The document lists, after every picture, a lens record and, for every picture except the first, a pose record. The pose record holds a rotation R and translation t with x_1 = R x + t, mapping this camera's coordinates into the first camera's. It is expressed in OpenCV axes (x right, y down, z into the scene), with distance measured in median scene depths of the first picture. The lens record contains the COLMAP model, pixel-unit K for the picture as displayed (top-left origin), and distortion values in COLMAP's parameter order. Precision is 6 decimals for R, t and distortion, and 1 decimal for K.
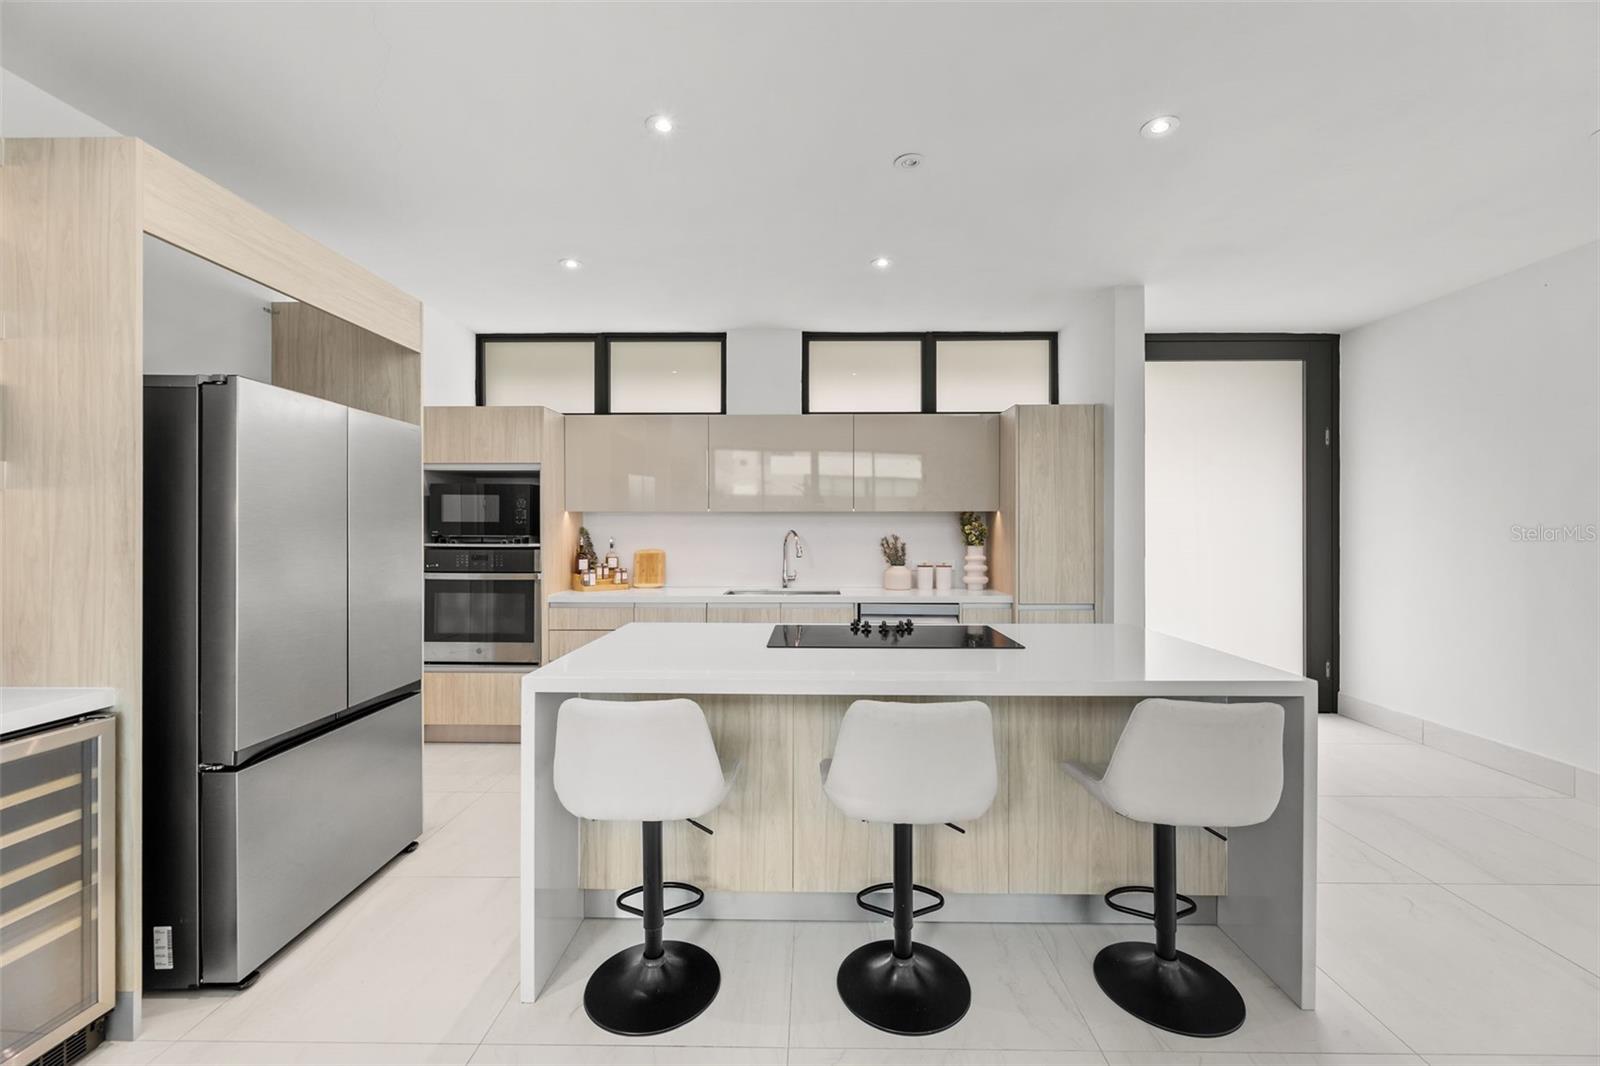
lens RADIAL K [[648.8, 0, 806.4], [0, 648.8, 517.2], [0, 0, 1]] dist [-0.001671, -0.000257]
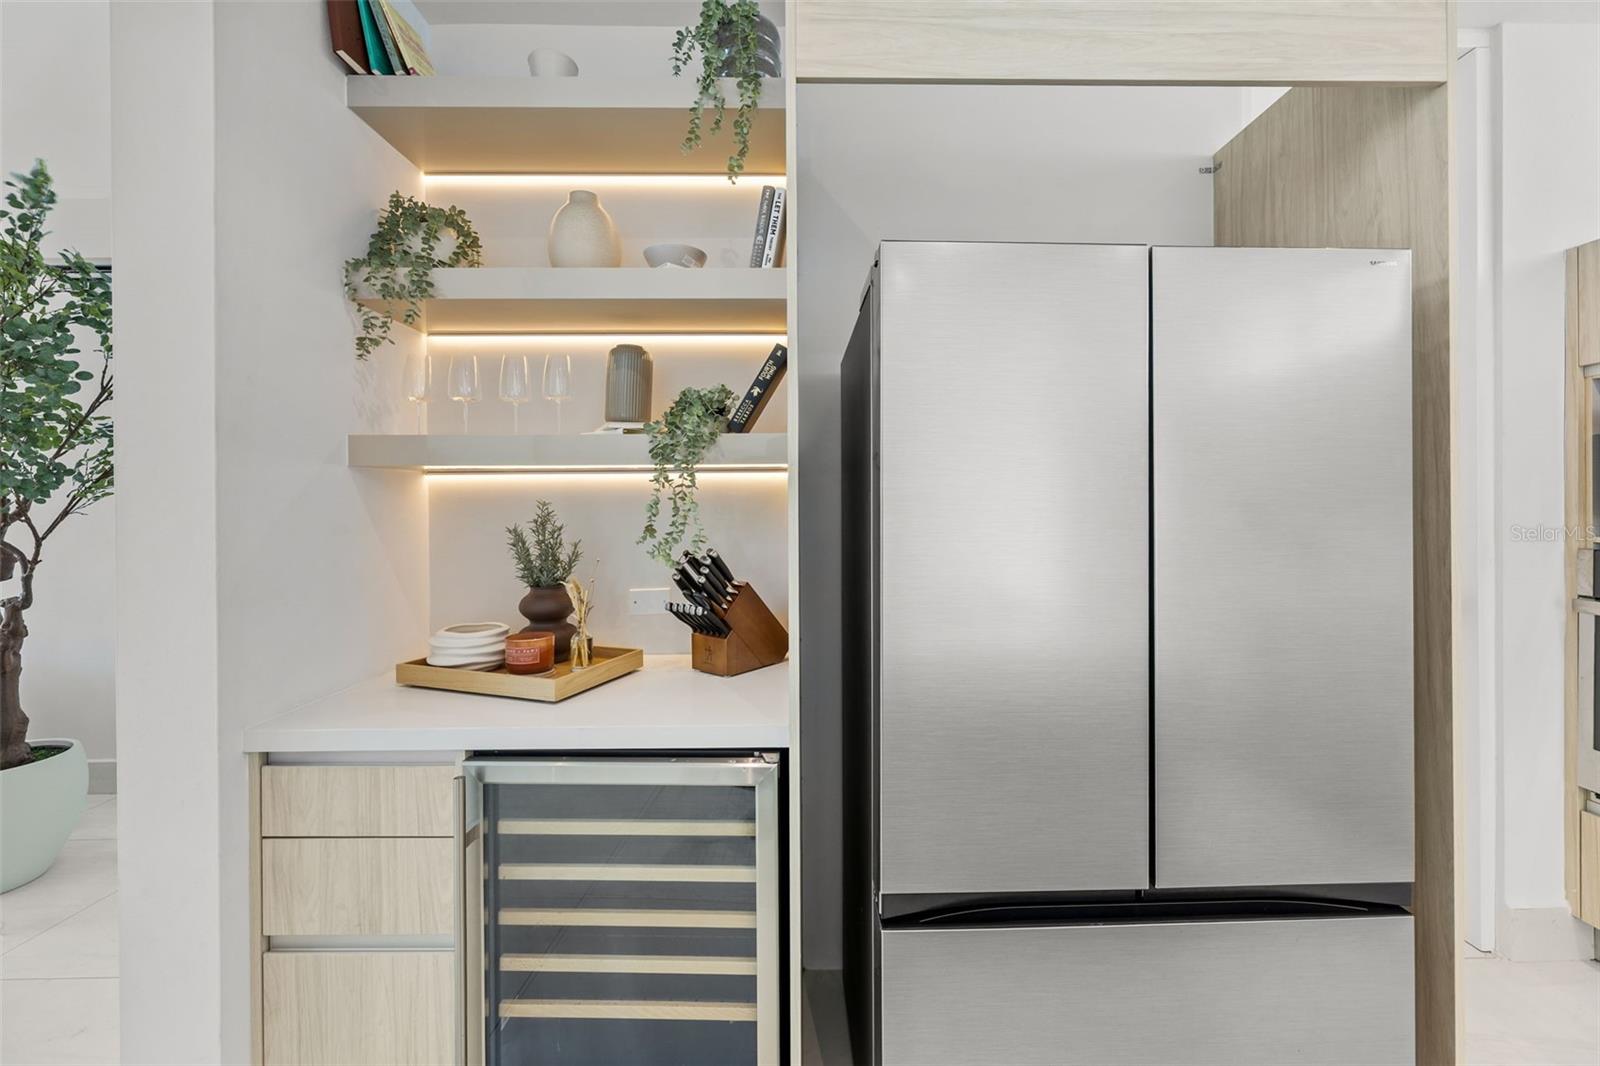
lens RADIAL K [[641.6, 0, 807.5], [0, 641.6, 508.7], [0, 0, 1]] dist [0.000508, -0.000006]
pose [[0.027590, 0.006908, -0.999595, -0.132186], [0.020390, 0.999764, 0.007472, 0.005828], [0.999411, -0.020588, 0.027442, 0.390851]]
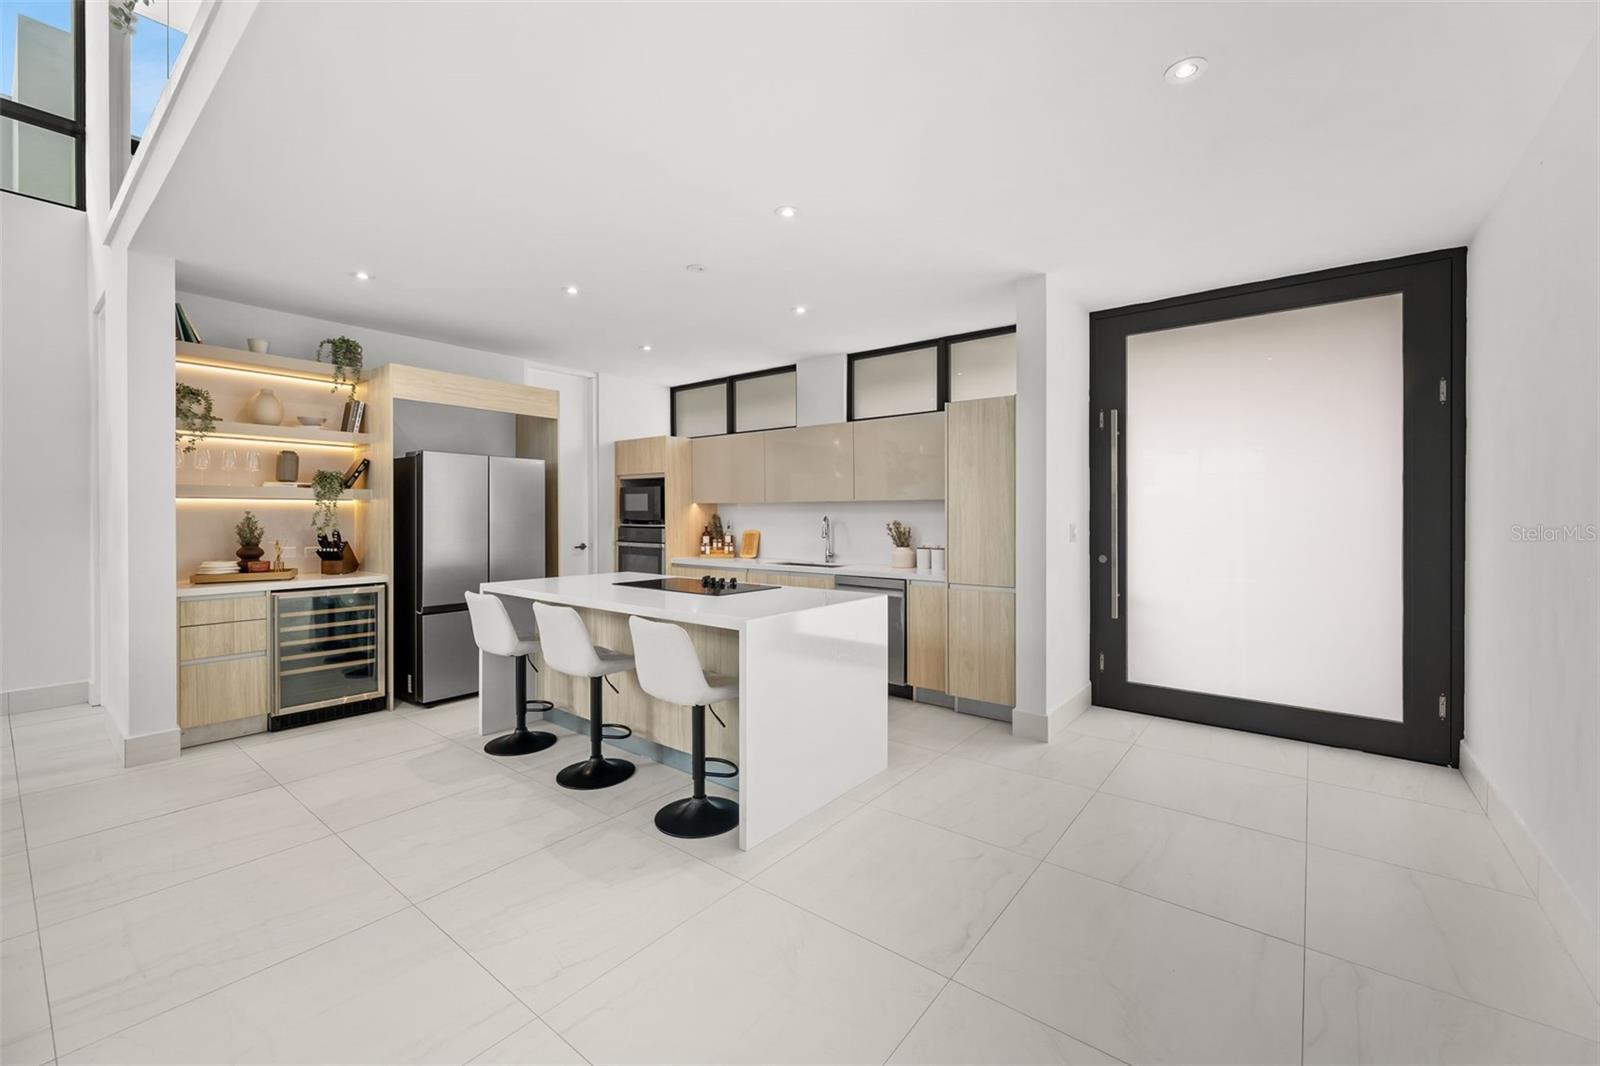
lens RADIAL K [[646.4, 0, 806.4], [0, 646.4, 514.6], [0, 0, 1]] dist [-0.001073, -0.000653]
pose [[0.793442, -0.000149, -0.608646, 0.735754], [0.008706, 0.999900, 0.011104, 0.002285], [0.608583, -0.014109, 0.793364, -0.018524]]
